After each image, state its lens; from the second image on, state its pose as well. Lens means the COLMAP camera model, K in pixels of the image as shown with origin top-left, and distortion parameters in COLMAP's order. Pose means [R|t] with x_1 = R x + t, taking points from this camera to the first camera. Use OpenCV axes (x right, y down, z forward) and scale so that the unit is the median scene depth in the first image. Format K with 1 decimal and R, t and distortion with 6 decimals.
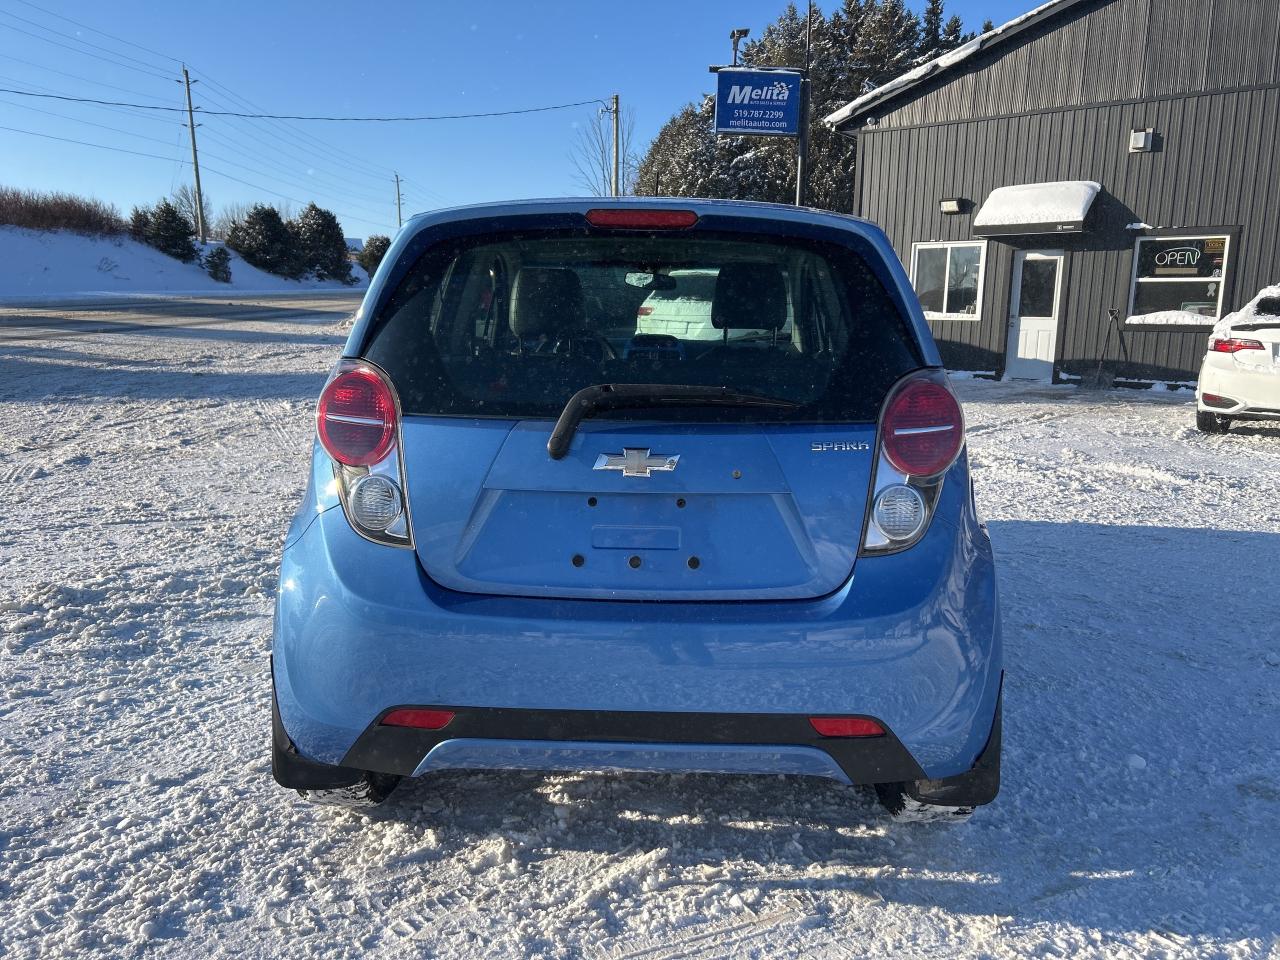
lens RADIAL K [[985.7, 0, 640.3], [0, 985.7, 478.0], [0, 0, 1]] dist [0.052089, -0.059150]
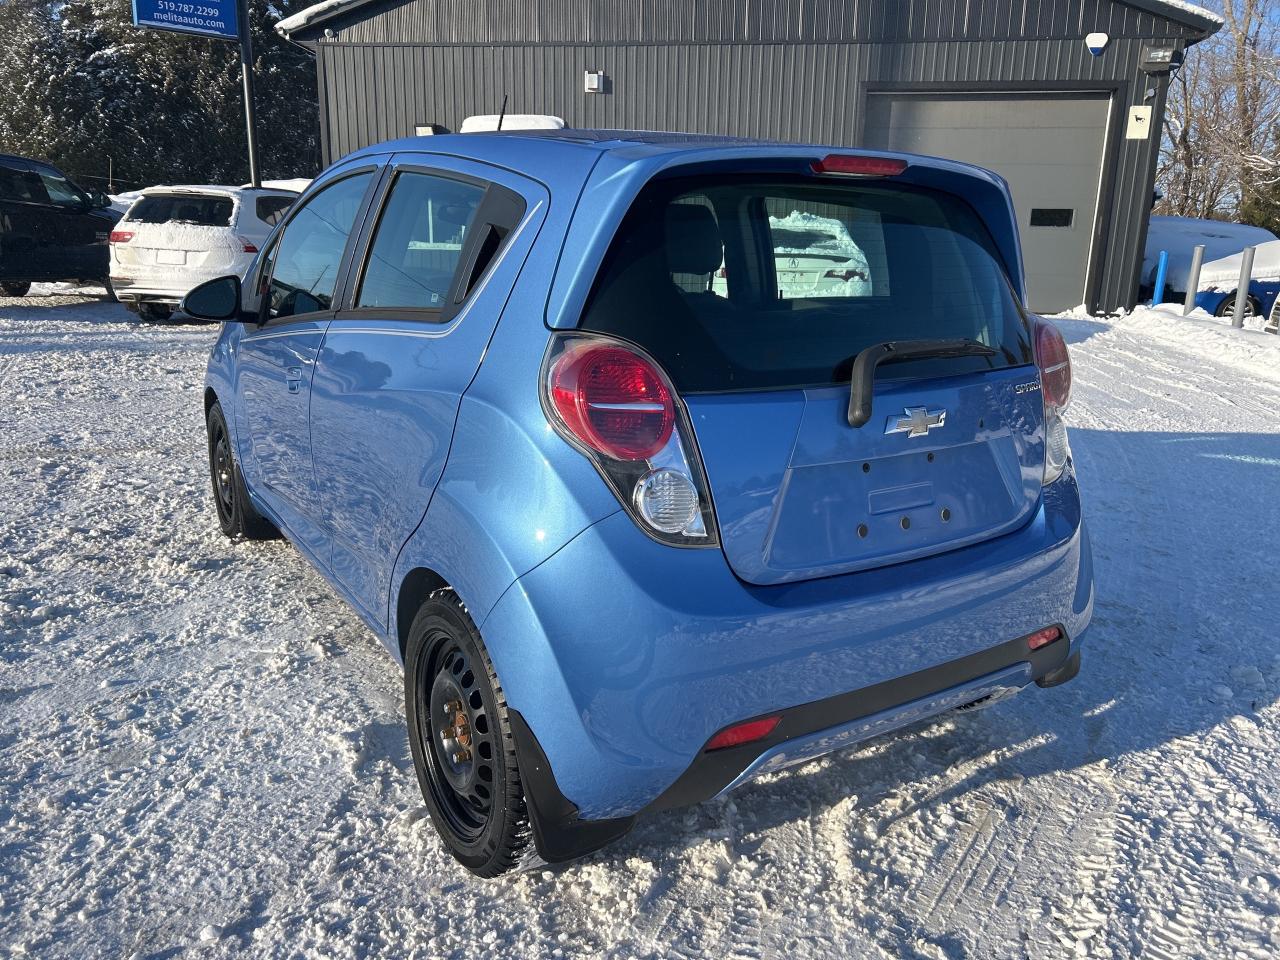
lens RADIAL K [[985.7, 0, 640.3], [0, 985.7, 478.0], [0, 0, 1]] dist [0.052089, -0.059150]
pose [[0.830160, -0.133746, 0.541245, -0.106875], [0.093545, 0.990451, 0.101269, -0.011990], [-0.549621, -0.033439, 0.834745, 0.044666]]
